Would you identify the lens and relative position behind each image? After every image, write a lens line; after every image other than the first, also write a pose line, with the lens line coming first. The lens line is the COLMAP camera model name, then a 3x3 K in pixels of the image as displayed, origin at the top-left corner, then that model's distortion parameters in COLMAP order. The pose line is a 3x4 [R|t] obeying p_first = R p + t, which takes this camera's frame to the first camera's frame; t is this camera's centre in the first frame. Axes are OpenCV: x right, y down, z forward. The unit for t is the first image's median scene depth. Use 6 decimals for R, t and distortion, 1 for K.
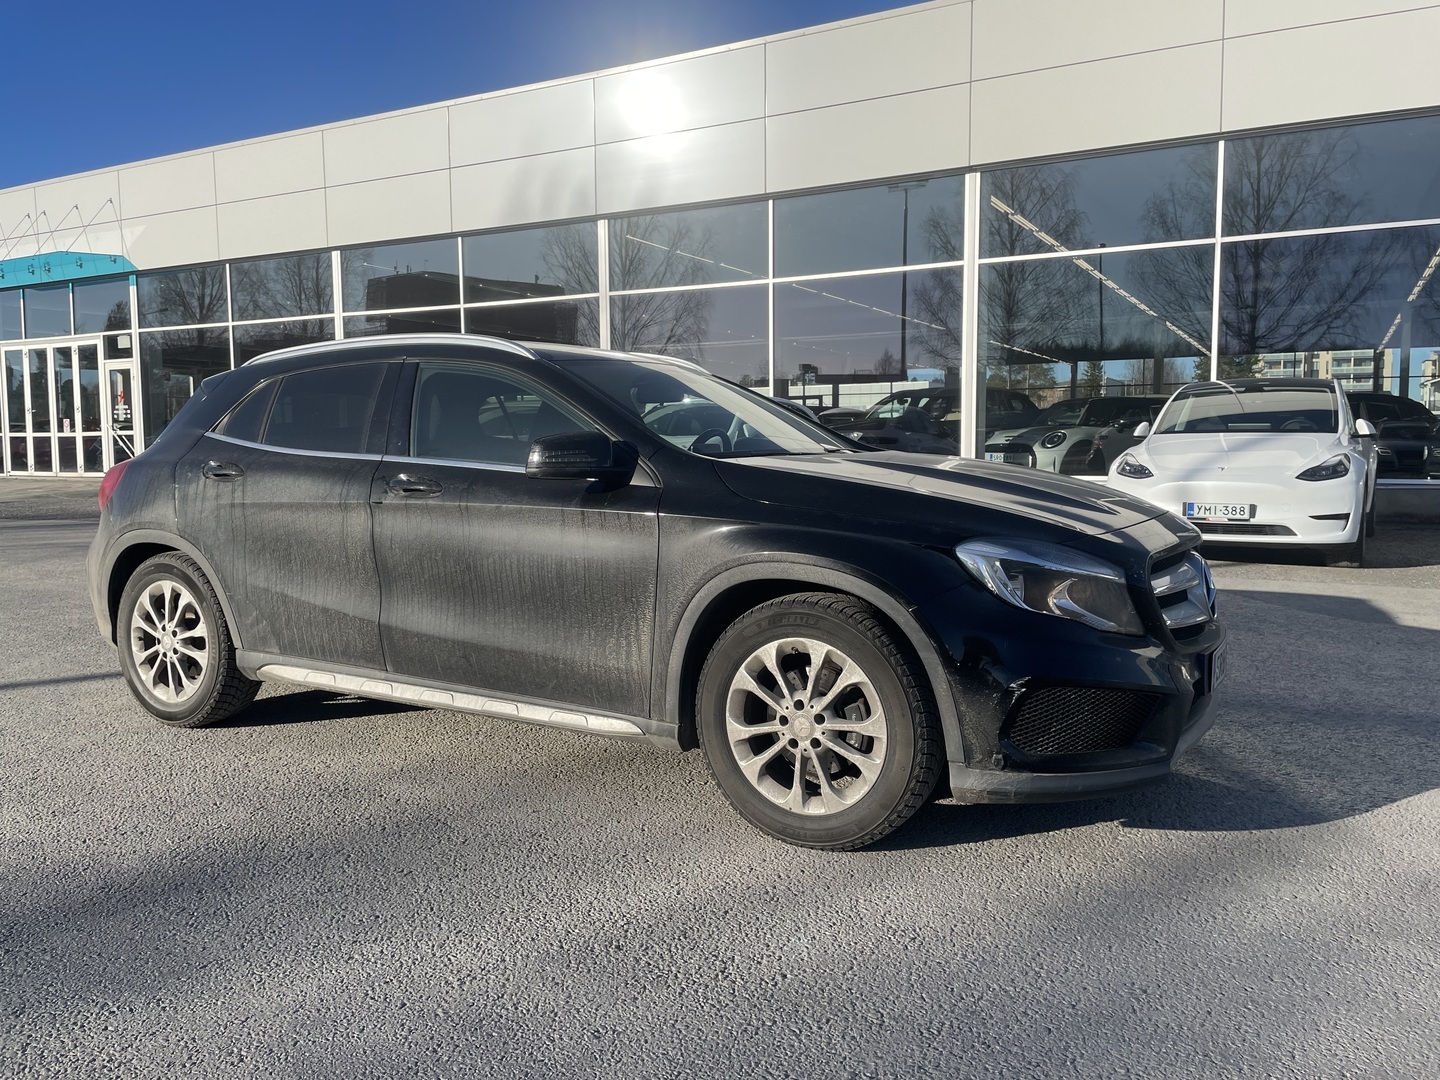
lens RADIAL K [[1088.4, 0, 712.3], [0, 1088.4, 532.0], [0, 0, 1]] dist [0.034681, -0.015575]
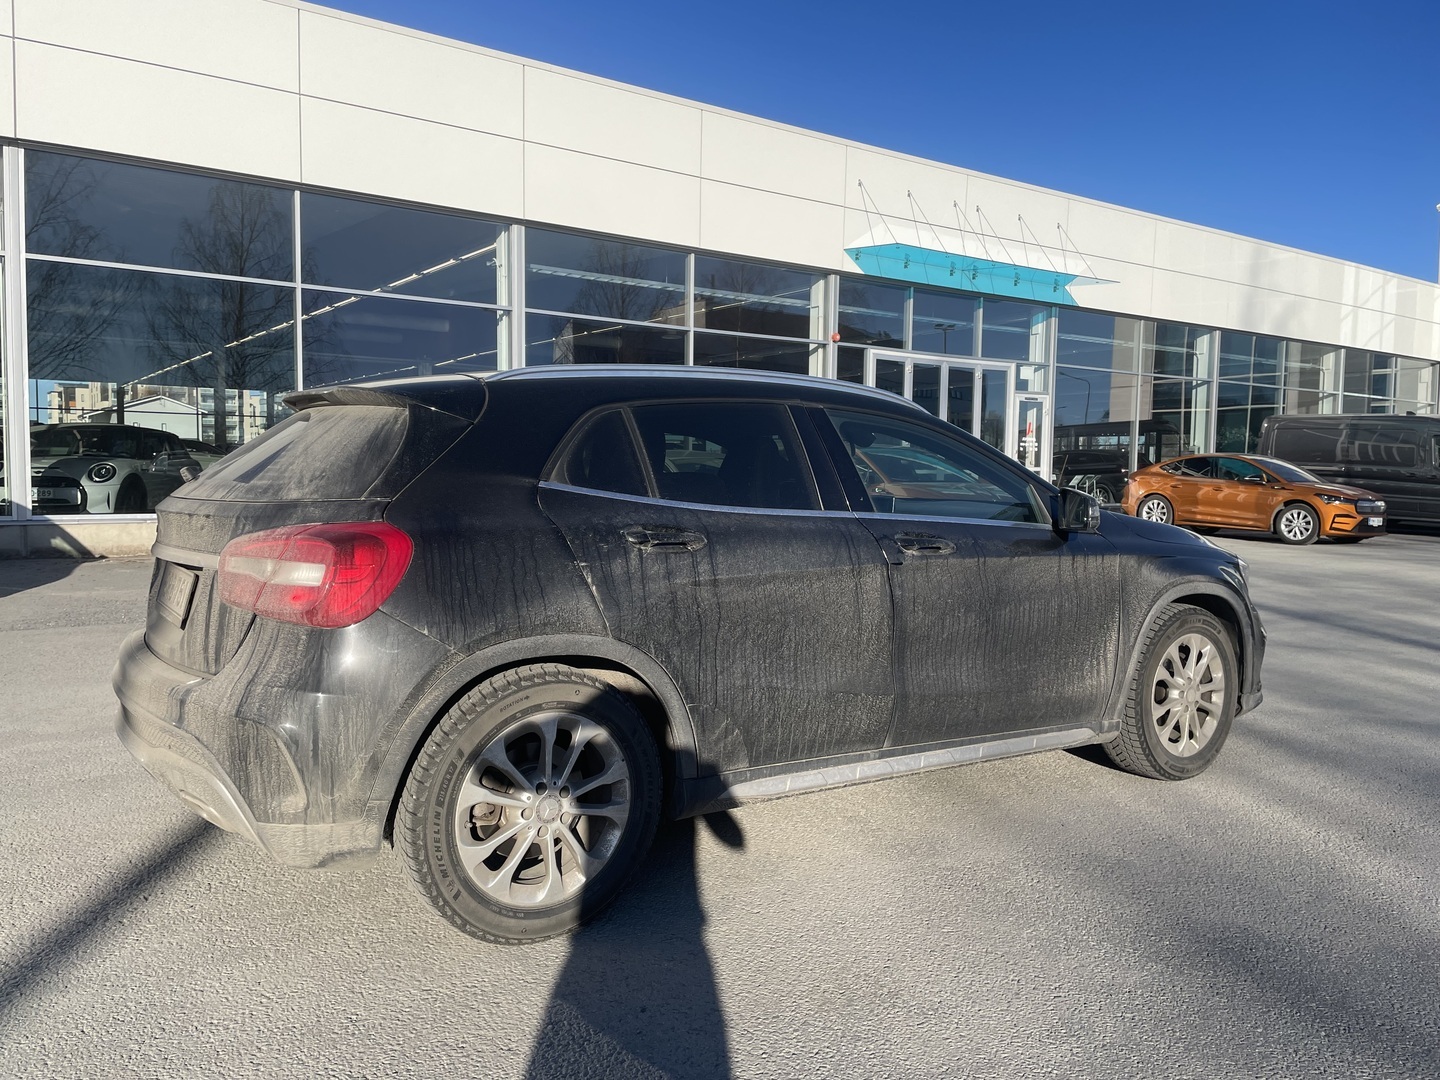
lens RADIAL K [[1088.4, 0, 717.2], [0, 1088.4, 554.7], [0, 0, 1]] dist [0.034681, -0.015575]
pose [[0.453114, -0.055968, 0.889694, -1.052091], [0.061513, 0.997611, 0.031428, -0.063993], [-0.889328, 0.040488, 0.455475, 0.639496]]
